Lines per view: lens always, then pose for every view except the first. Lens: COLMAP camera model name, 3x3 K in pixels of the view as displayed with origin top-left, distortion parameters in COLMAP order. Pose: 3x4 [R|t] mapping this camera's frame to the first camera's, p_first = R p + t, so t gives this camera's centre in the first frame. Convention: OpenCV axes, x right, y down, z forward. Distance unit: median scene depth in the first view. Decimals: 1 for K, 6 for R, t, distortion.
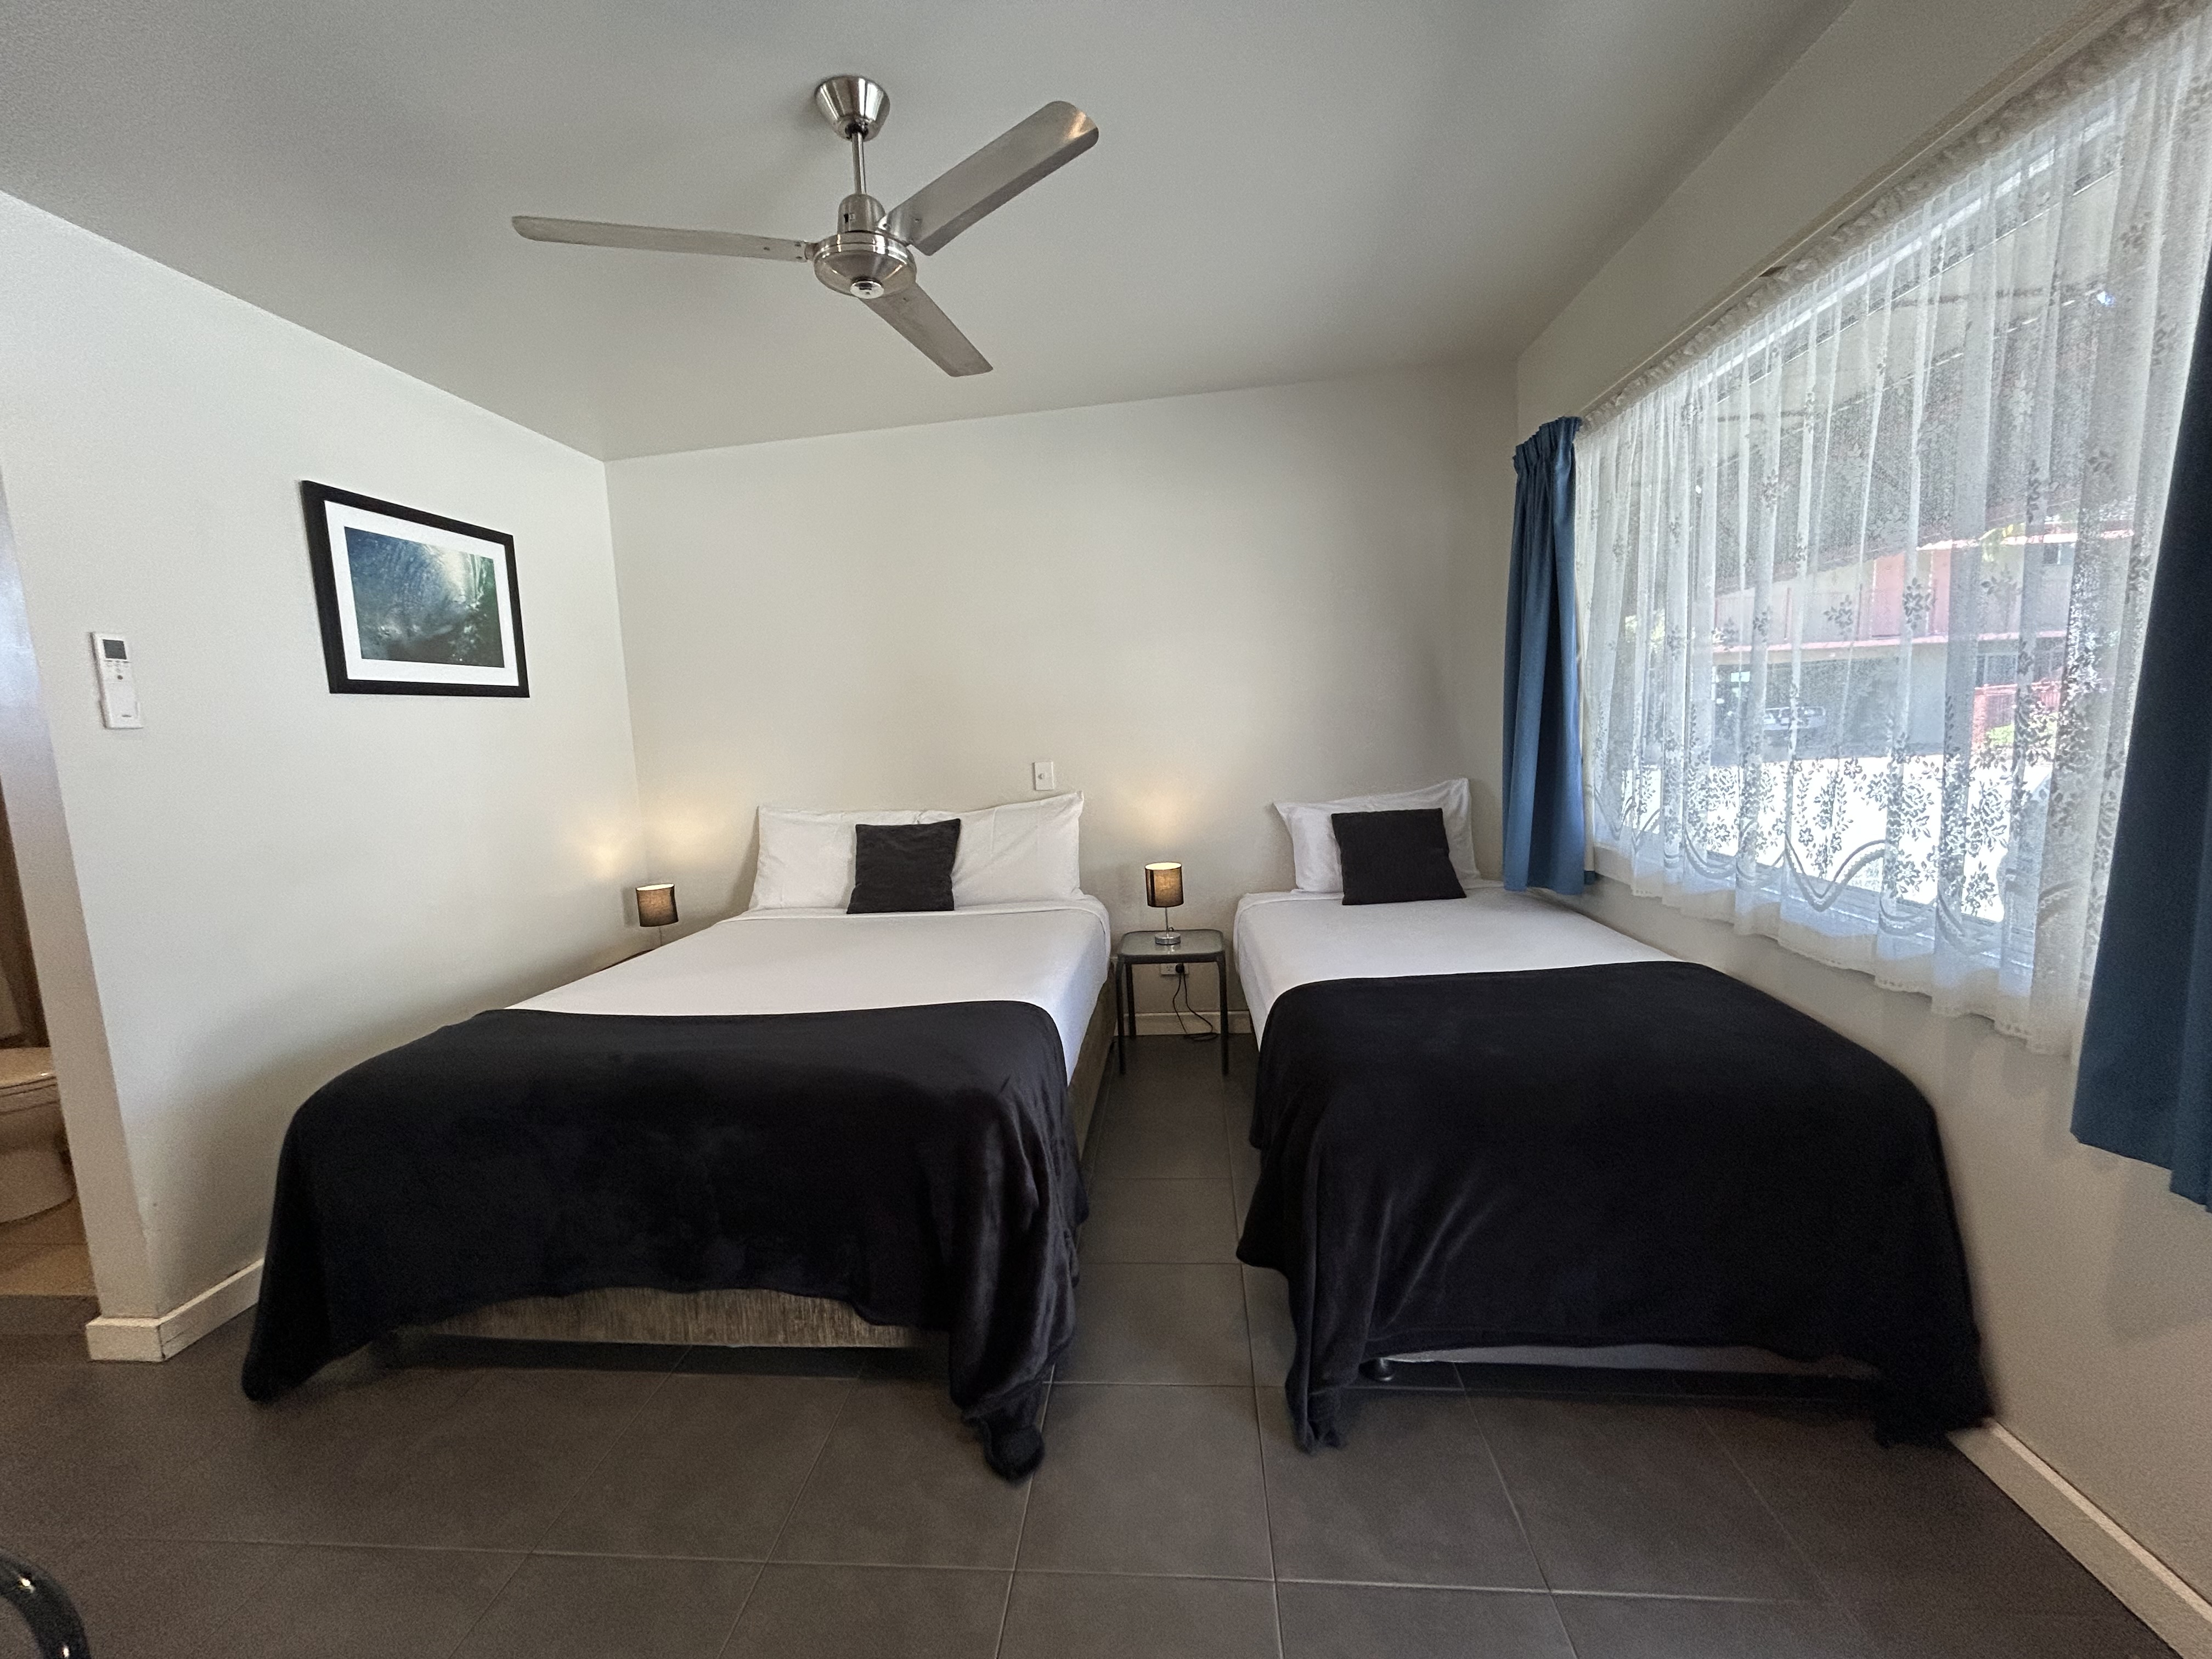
lens RADIAL K [[890.4, 0, 1106.0], [0, 890.4, 829.5], [0, 0, 1]] dist [-0.000733, -0.000004]
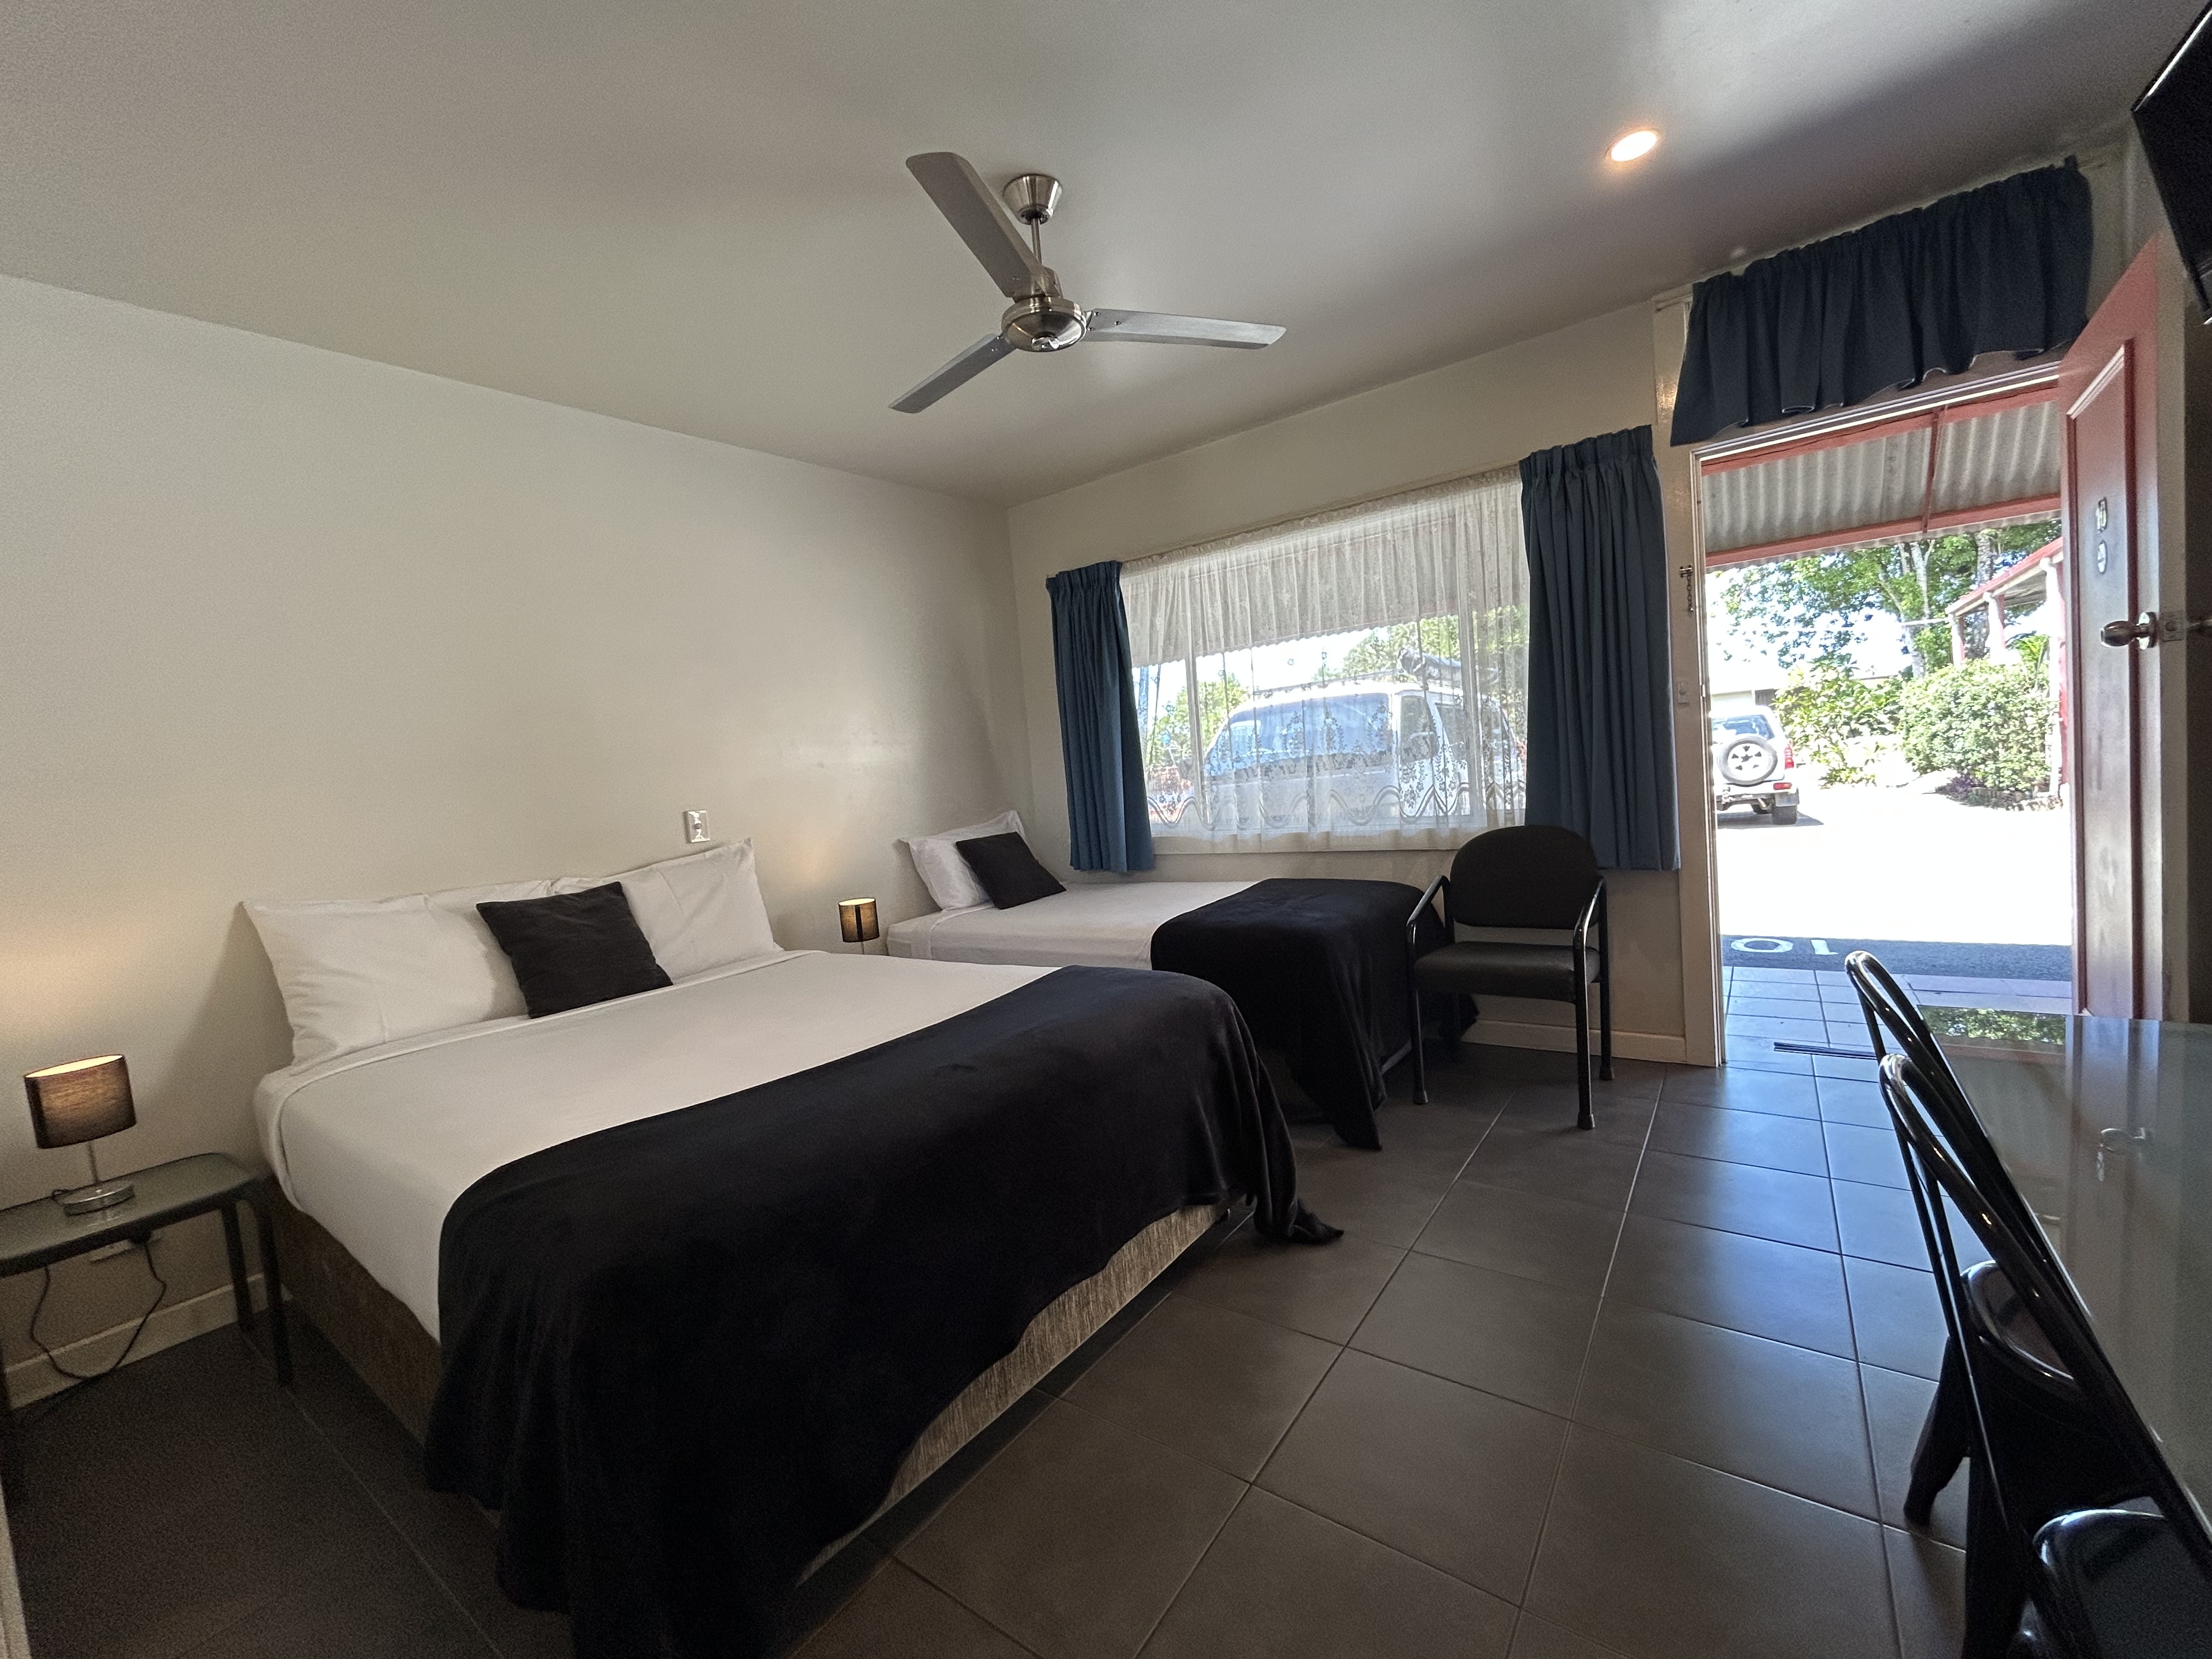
lens RADIAL K [[905.0, 0, 1108.1], [0, 905.0, 821.2], [0, 0, 1]] dist [-0.000552, -0.000029]
pose [[0.517760, -0.040783, 0.854553, -0.659867], [0.162022, 0.985461, -0.051136, 0.048770], [-0.840044, 0.164932, 0.516840, 0.209265]]
